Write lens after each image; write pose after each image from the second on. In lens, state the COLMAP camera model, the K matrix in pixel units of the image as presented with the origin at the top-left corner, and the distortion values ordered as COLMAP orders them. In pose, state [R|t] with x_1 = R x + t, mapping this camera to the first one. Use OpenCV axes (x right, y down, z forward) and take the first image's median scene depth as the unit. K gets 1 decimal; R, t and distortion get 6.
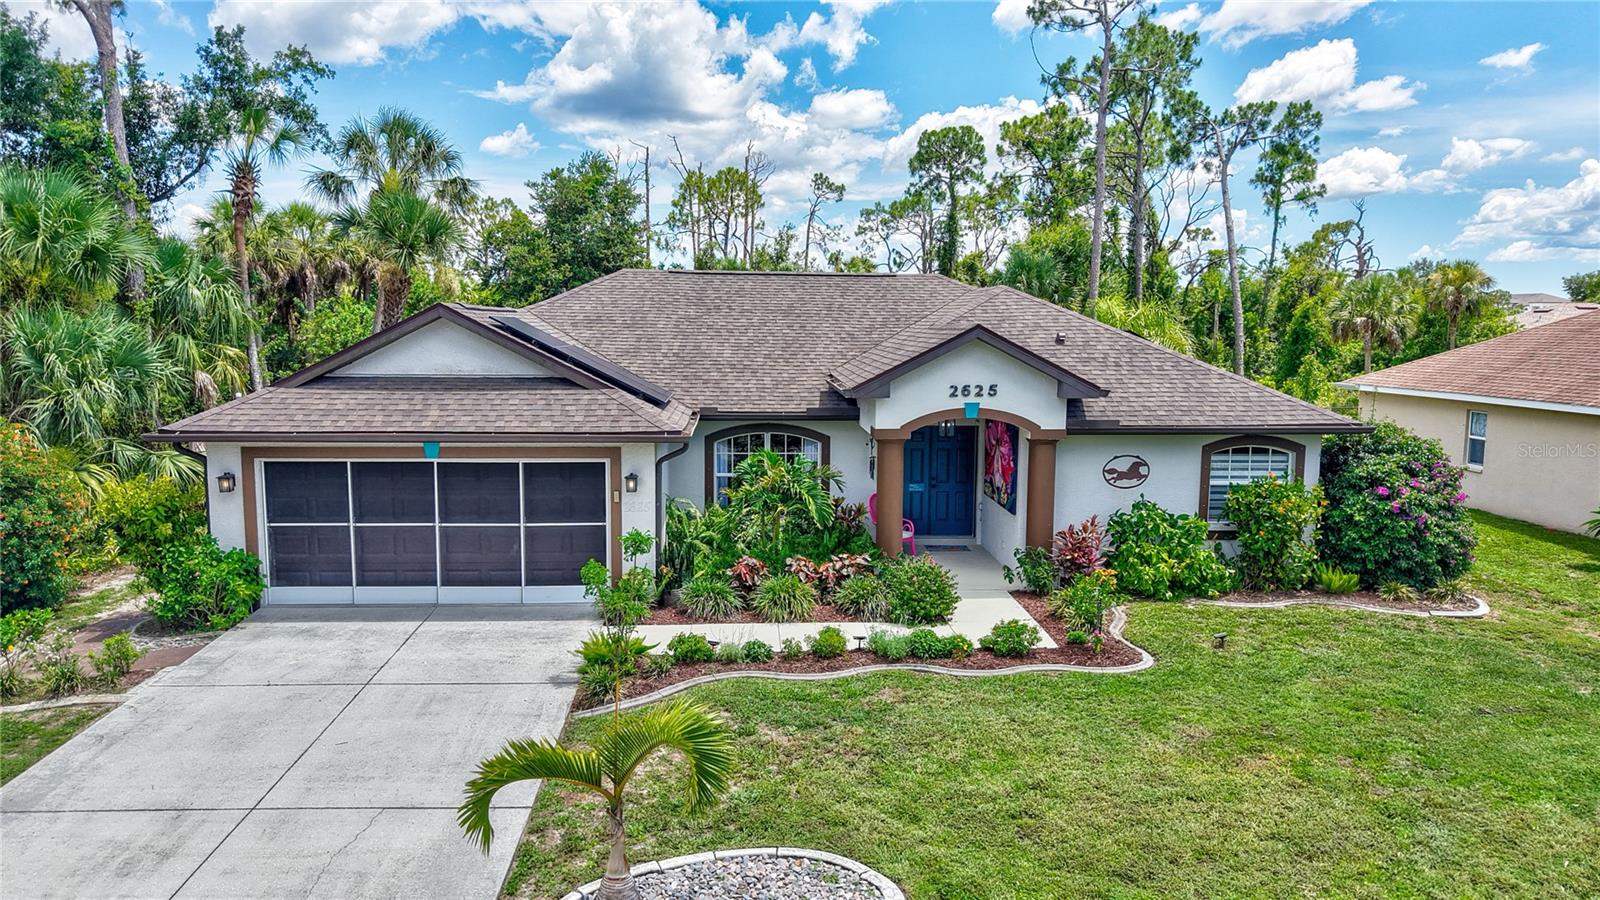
lens RADIAL K [[1072.7, 0, 796.4], [0, 1072.7, 446.2], [0, 0, 1]] dist [0.036693, -0.044735]
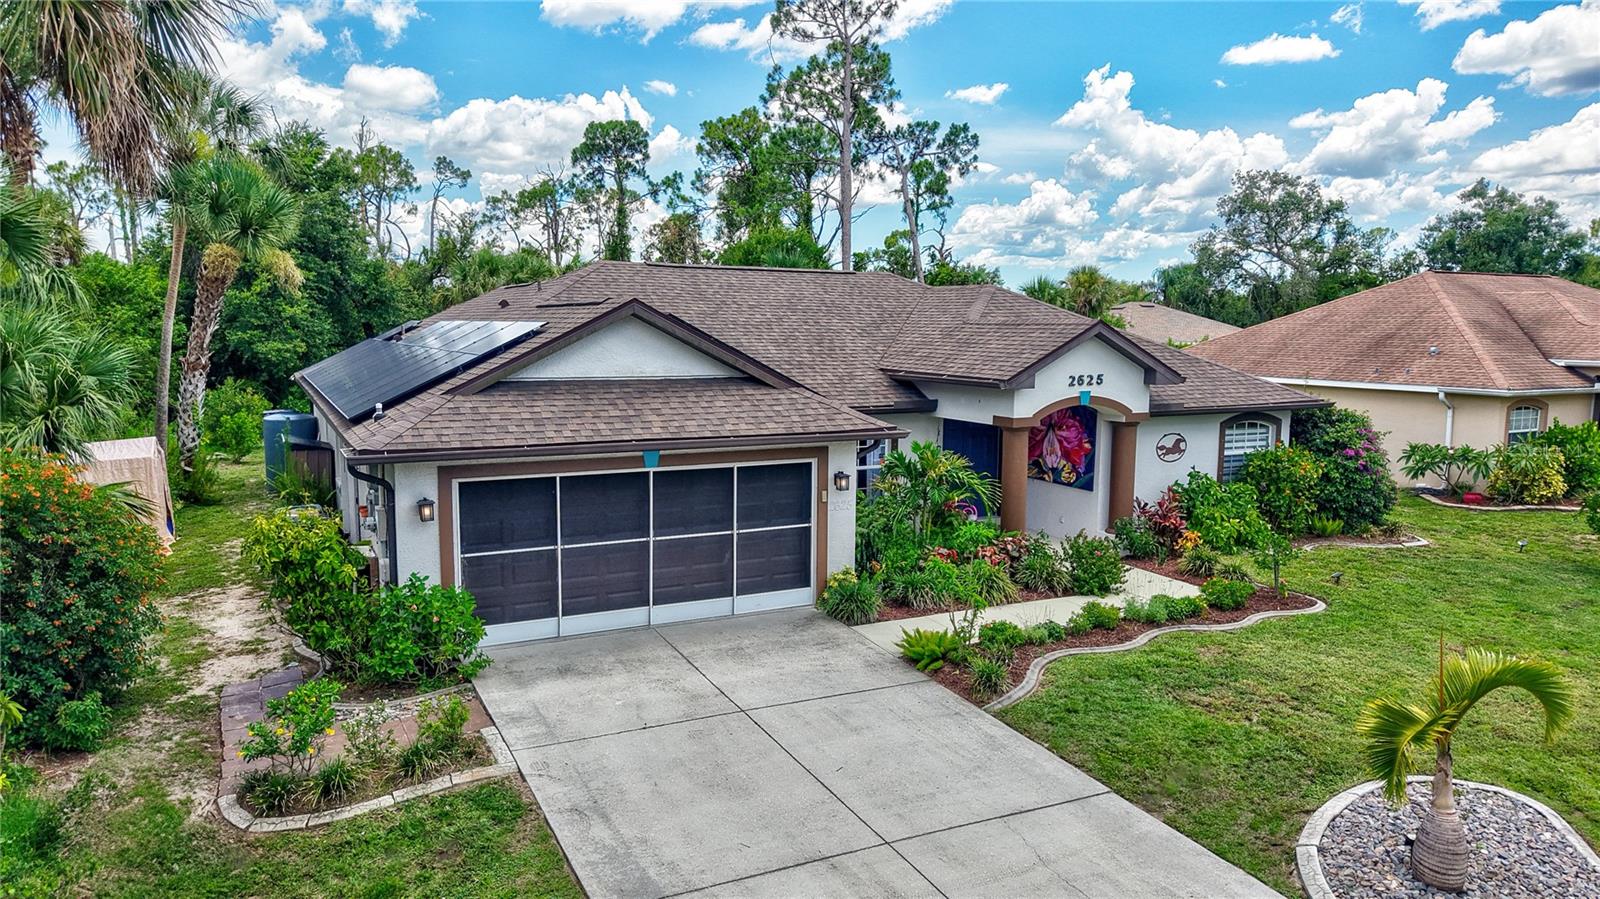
lens RADIAL K [[1072.7, 0, 798.4], [0, 1072.7, 446.9], [0, 0, 1]] dist [0.036693, -0.044735]
pose [[0.914208, -0.047337, 0.402471, -0.547458], [0.044752, 0.998873, 0.015830, -0.013881], [-0.402766, 0.003540, 0.915296, 0.105538]]
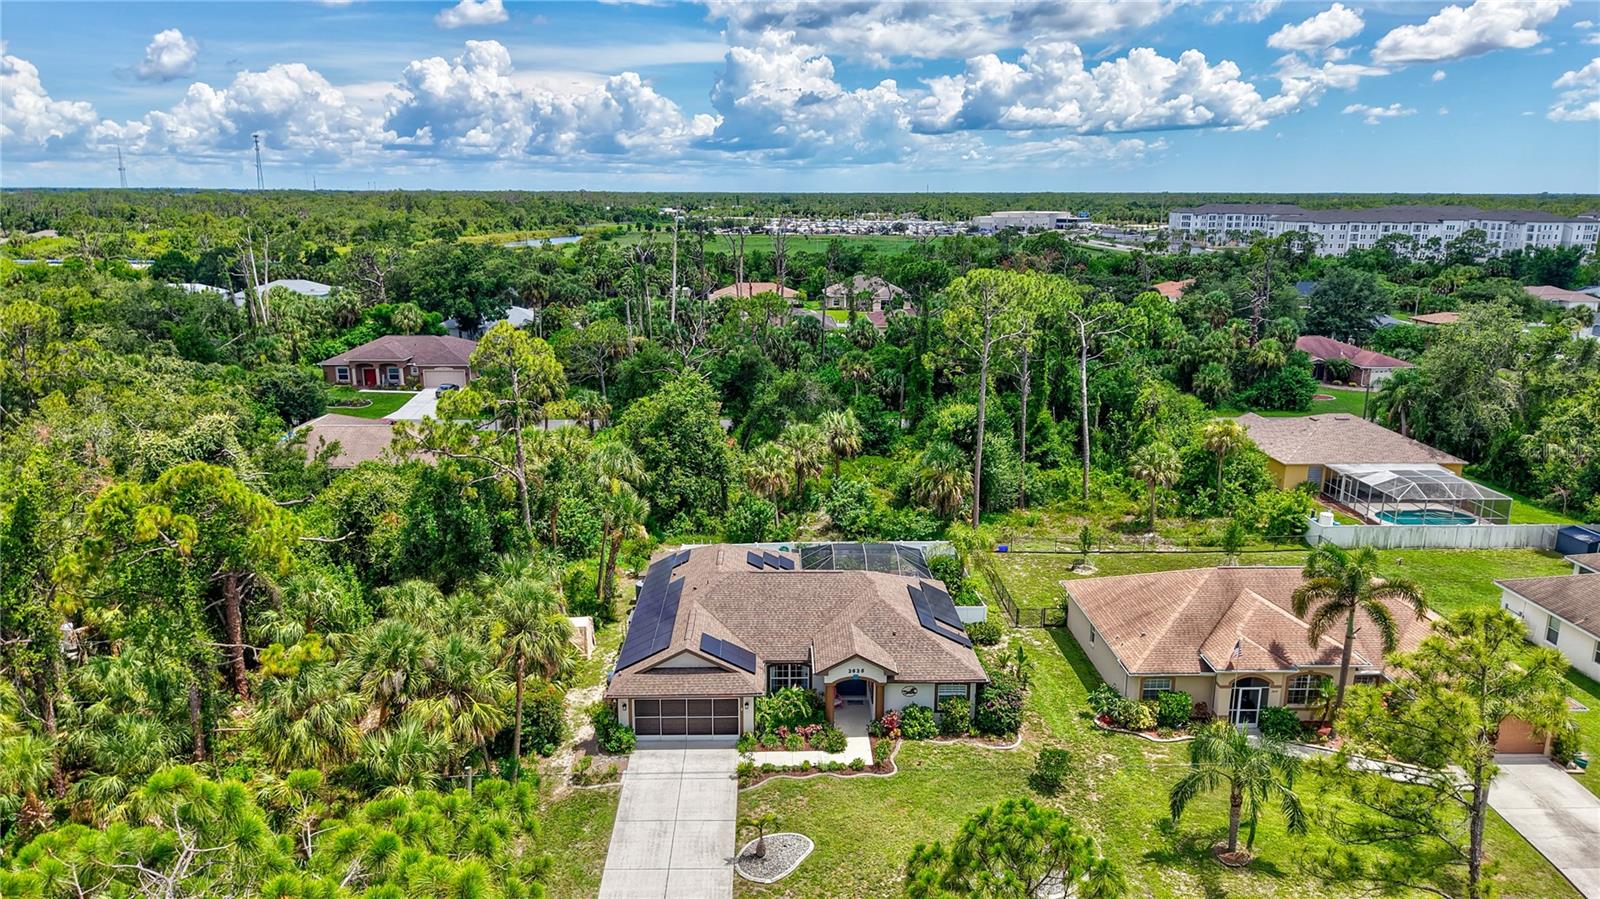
lens RADIAL K [[1072.7, 0, 798.9], [0, 1072.7, 440.2], [0, 0, 1]] dist [0.036693, -0.044735]
pose [[0.999608, 0.002163, -0.027922, 0.084457], [0.001143, 0.993028, 0.117873, -1.058159], [0.027982, -0.117858, 0.992636, -1.954020]]
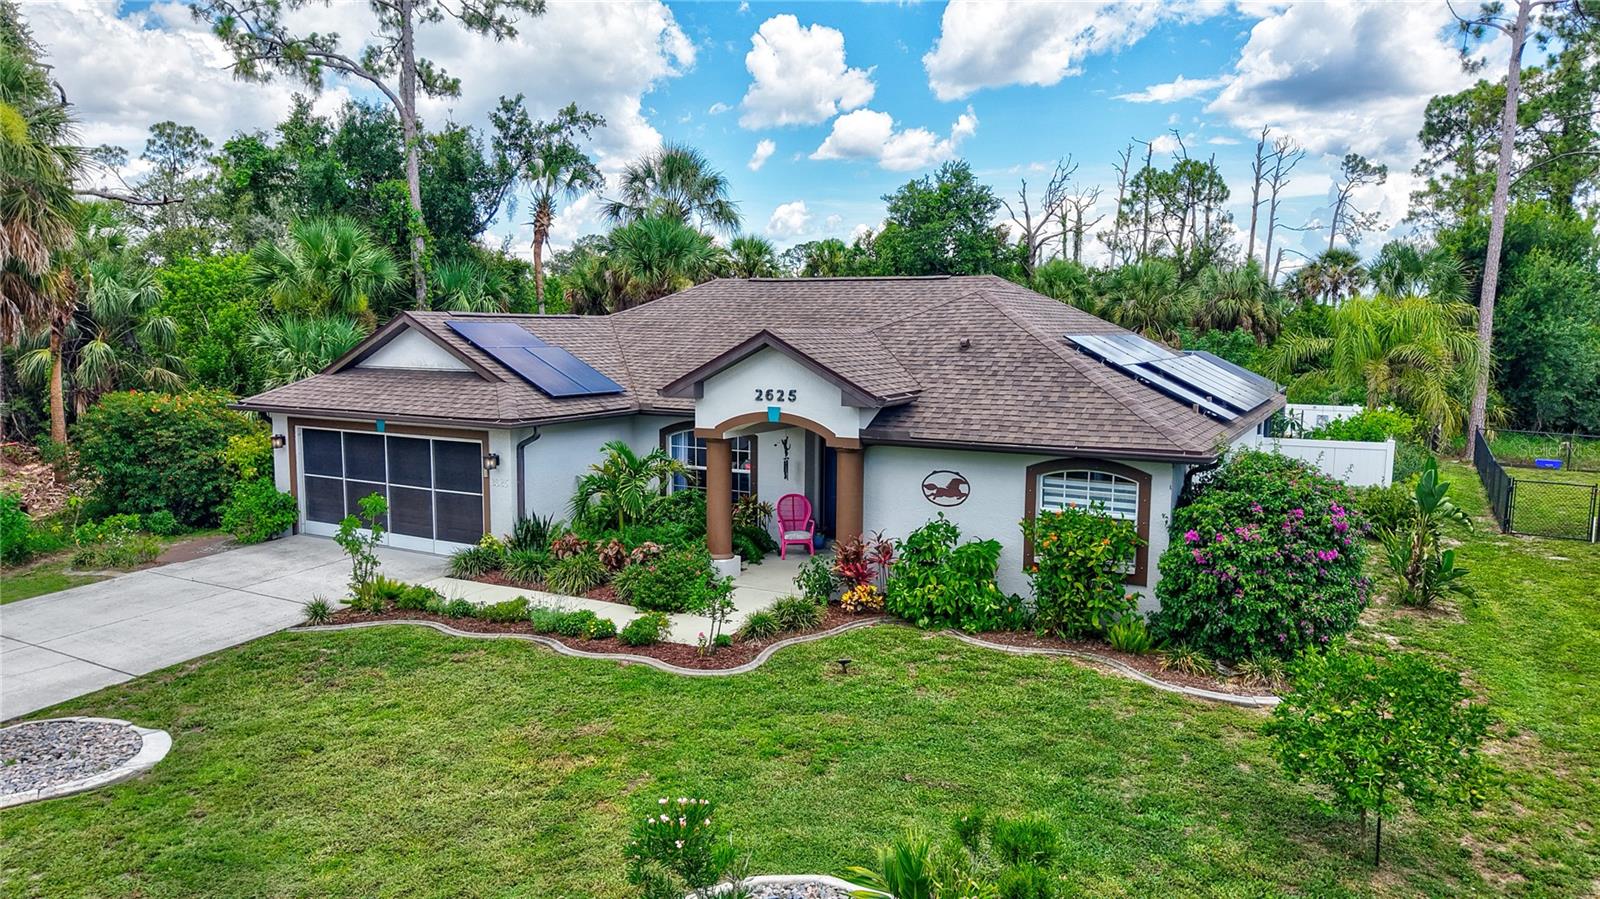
lens RADIAL K [[1072.7, 0, 799.1], [0, 1072.7, 441.6], [0, 0, 1]] dist [0.036693, -0.044735]
pose [[0.851275, 0.056830, -0.521634, 0.705485], [-0.060240, 0.998129, 0.010433, -0.019517], [0.521251, 0.022542, 0.853106, 0.149512]]
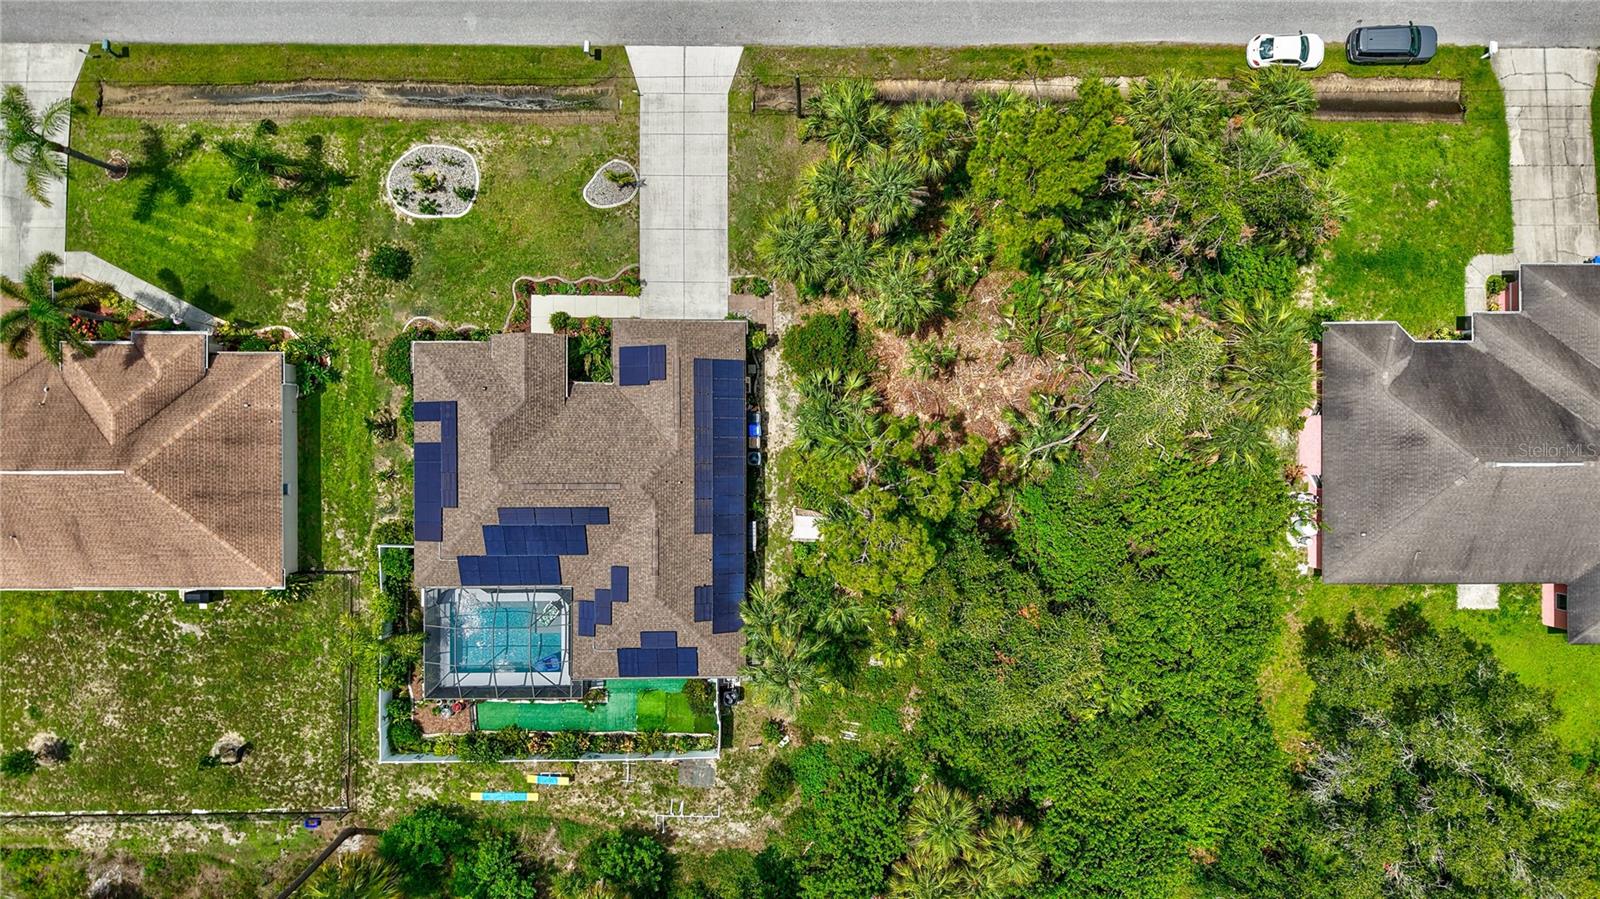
lens RADIAL K [[1072.7, 0, 806.0], [0, 1072.7, 451.9], [0, 0, 1]] dist [0.036693, -0.044735]
pose [[-0.998412, -0.052006, -0.021667, -0.672045], [-0.015149, -0.122617, 0.992338, -3.538562], [-0.054264, 0.991091, 0.121635, 0.874278]]
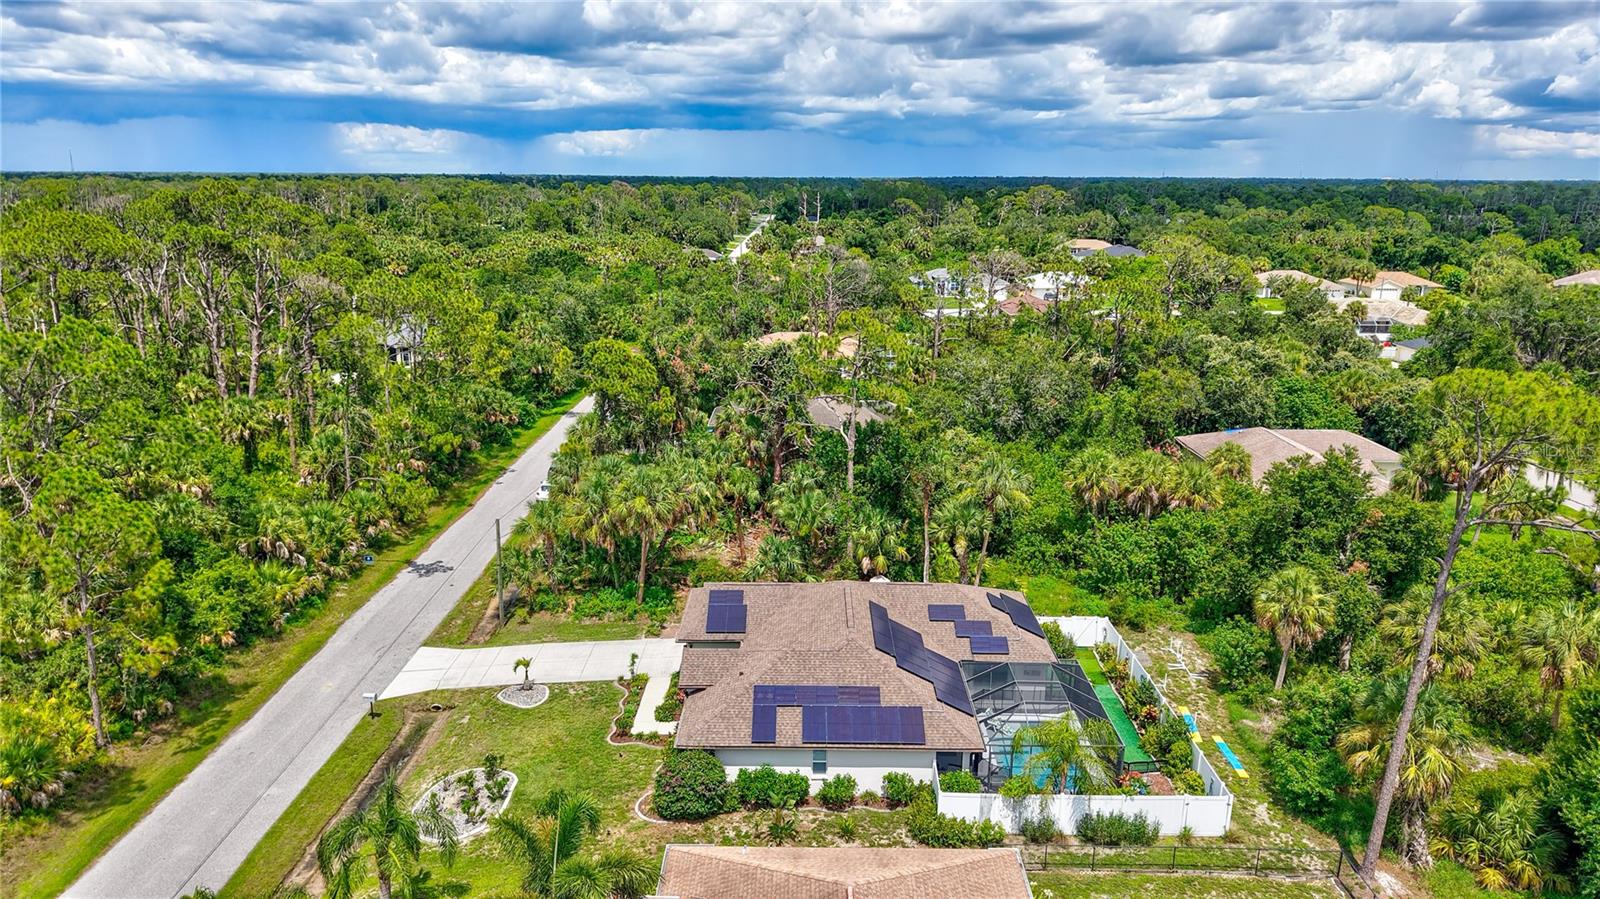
lens RADIAL K [[1072.7, 0, 800.0], [0, 1072.7, 449.8], [0, 0, 1]] dist [0.036693, -0.044735]
pose [[-0.062918, 0.244188, -0.967685, 2.999167], [-0.121009, 0.960585, 0.250265, -1.476985], [0.990655, 0.132845, -0.030889, 1.317248]]
